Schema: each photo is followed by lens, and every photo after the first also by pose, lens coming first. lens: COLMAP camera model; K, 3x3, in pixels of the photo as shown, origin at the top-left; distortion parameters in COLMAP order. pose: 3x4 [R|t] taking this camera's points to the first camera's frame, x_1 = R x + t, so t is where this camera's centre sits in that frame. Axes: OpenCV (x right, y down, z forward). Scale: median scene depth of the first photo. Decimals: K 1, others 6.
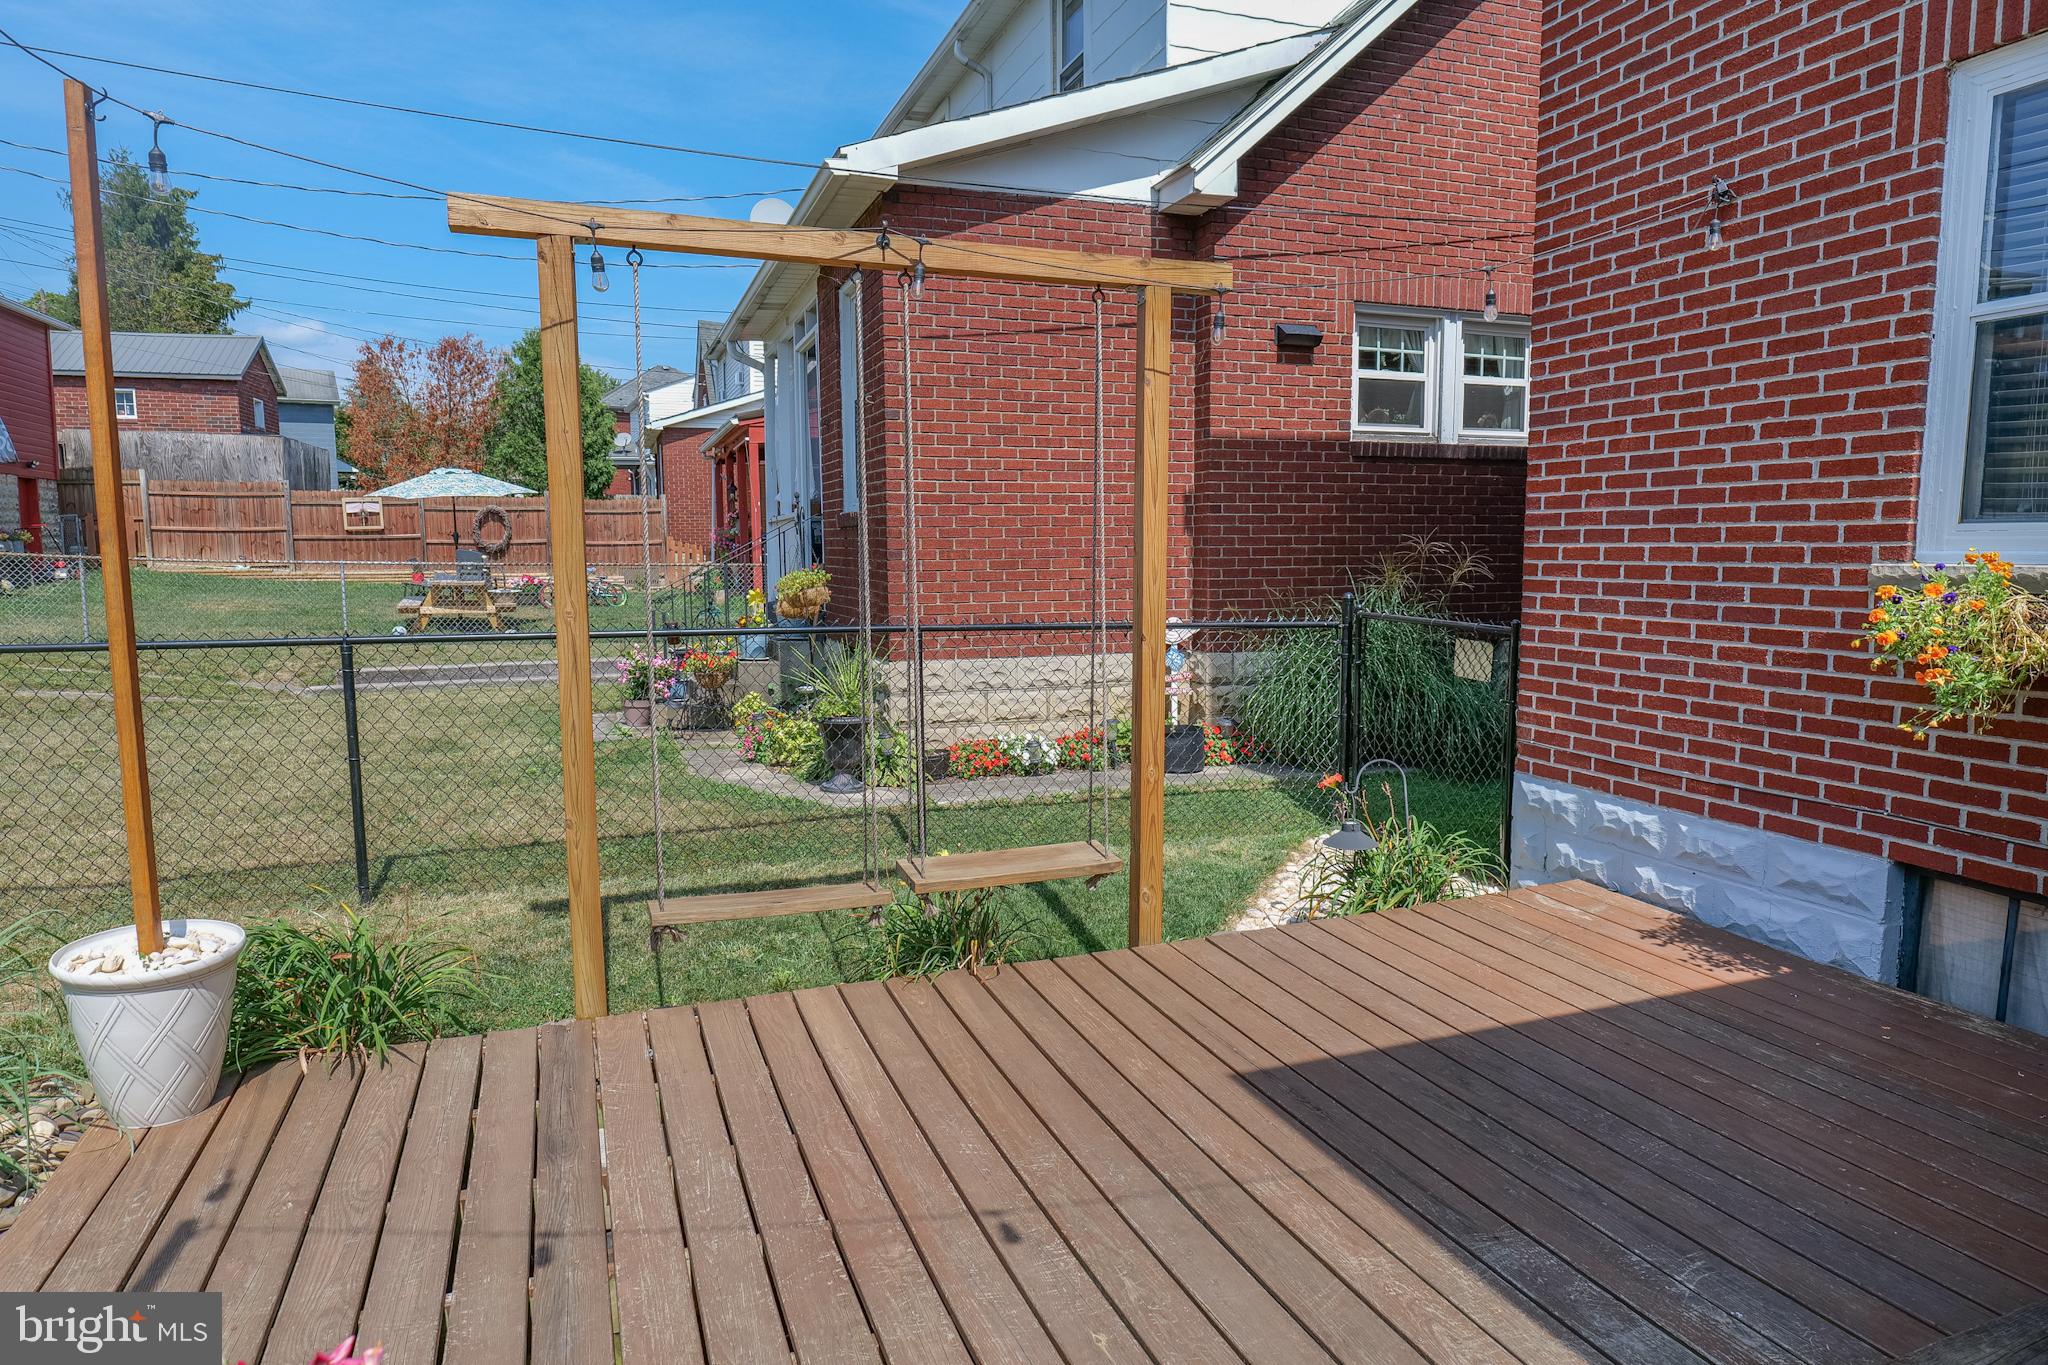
lens RADIAL K [[1192.5, 0, 1016.5], [0, 1192.5, 691.1], [0, 0, 1]] dist [-0.017019, 0.003003]
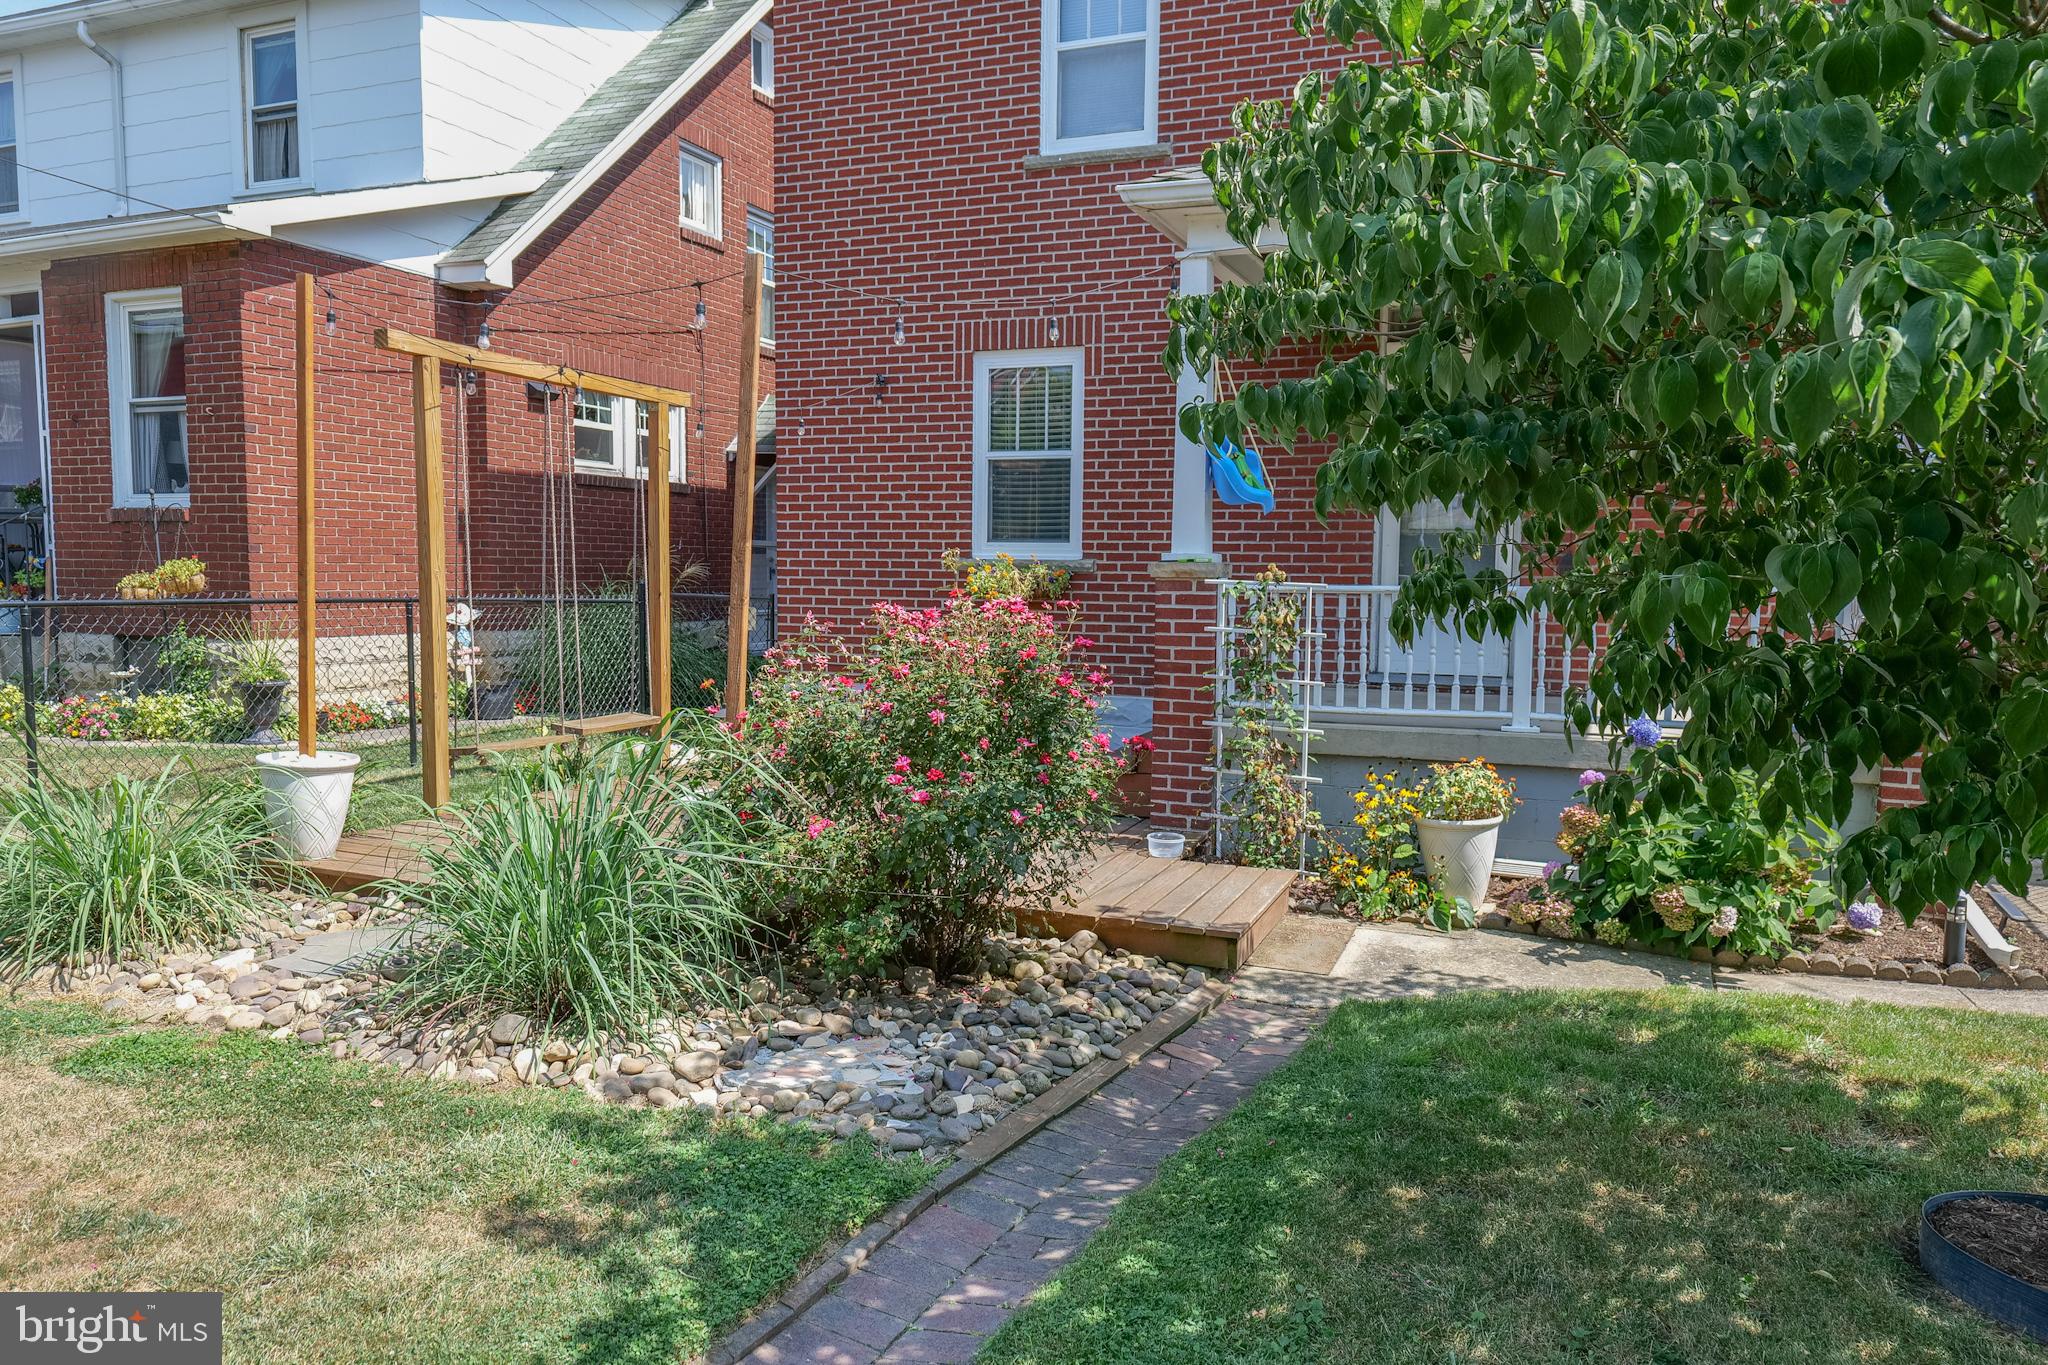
lens RADIAL K [[1386.8, 0, 1024.0], [0, 1386.8, 682.5], [0, 0, 1]] dist [0.000738, -0.001616]
pose [[0.667056, -0.047639, 0.743483, -0.622055], [0.074839, 0.997190, -0.003250, 0.077296], [-0.741240, 0.057810, 0.668747, -0.454257]]
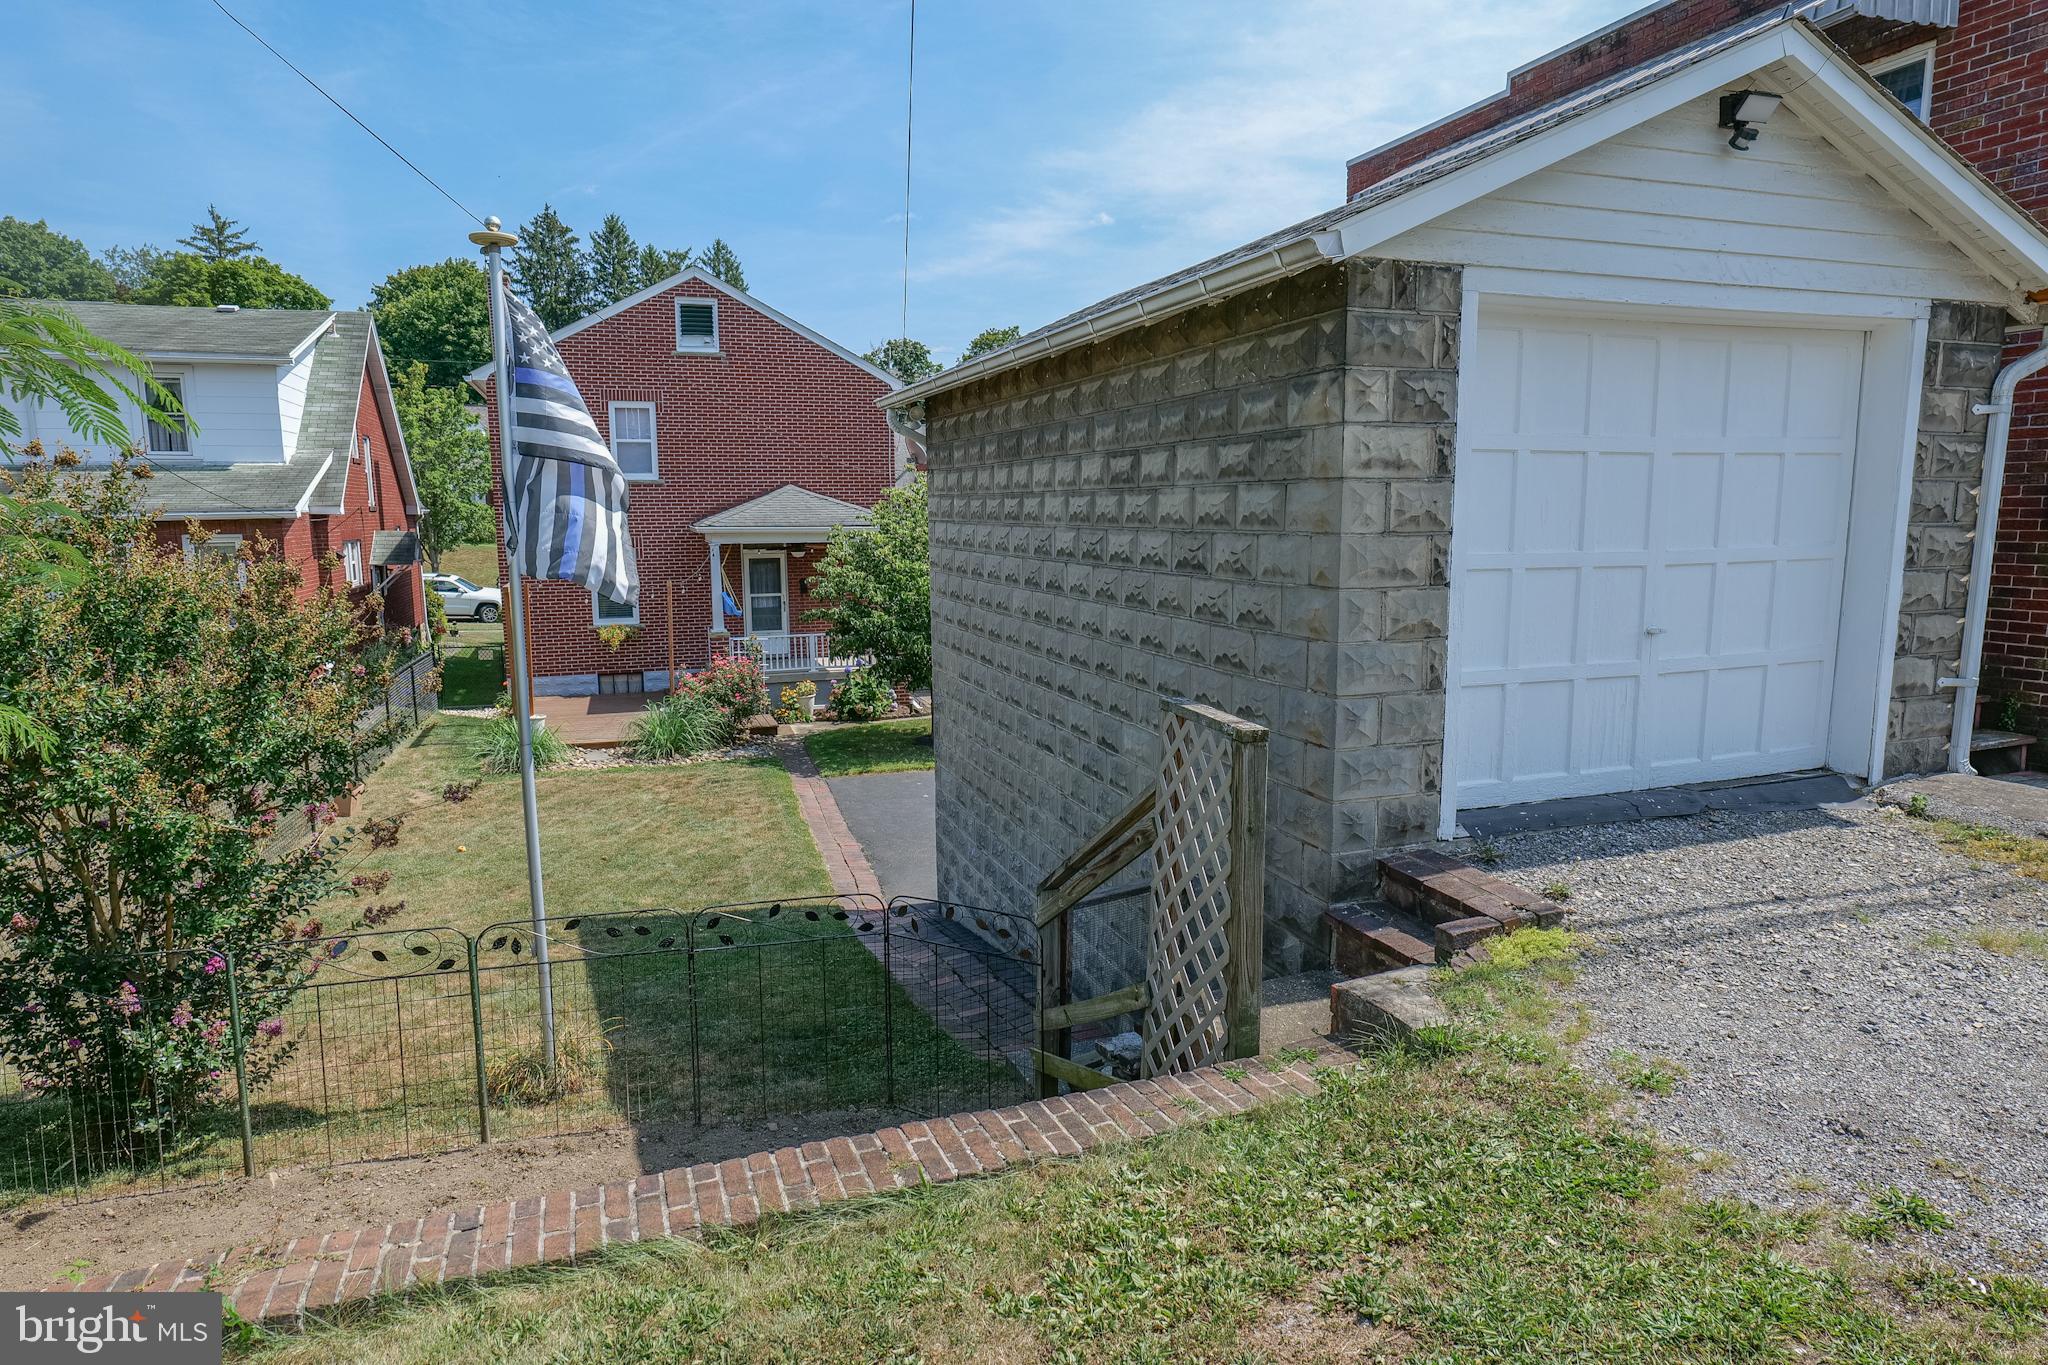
lens RADIAL K [[1192.5, 0, 1016.5], [0, 1192.5, 691.1], [0, 0, 1]] dist [-0.017019, 0.003003]
pose [[0.022869, -0.149743, 0.988460, -2.756802], [0.127608, 0.981069, 0.145671, -0.202379], [-0.991561, 0.122804, 0.041545, -0.719173]]
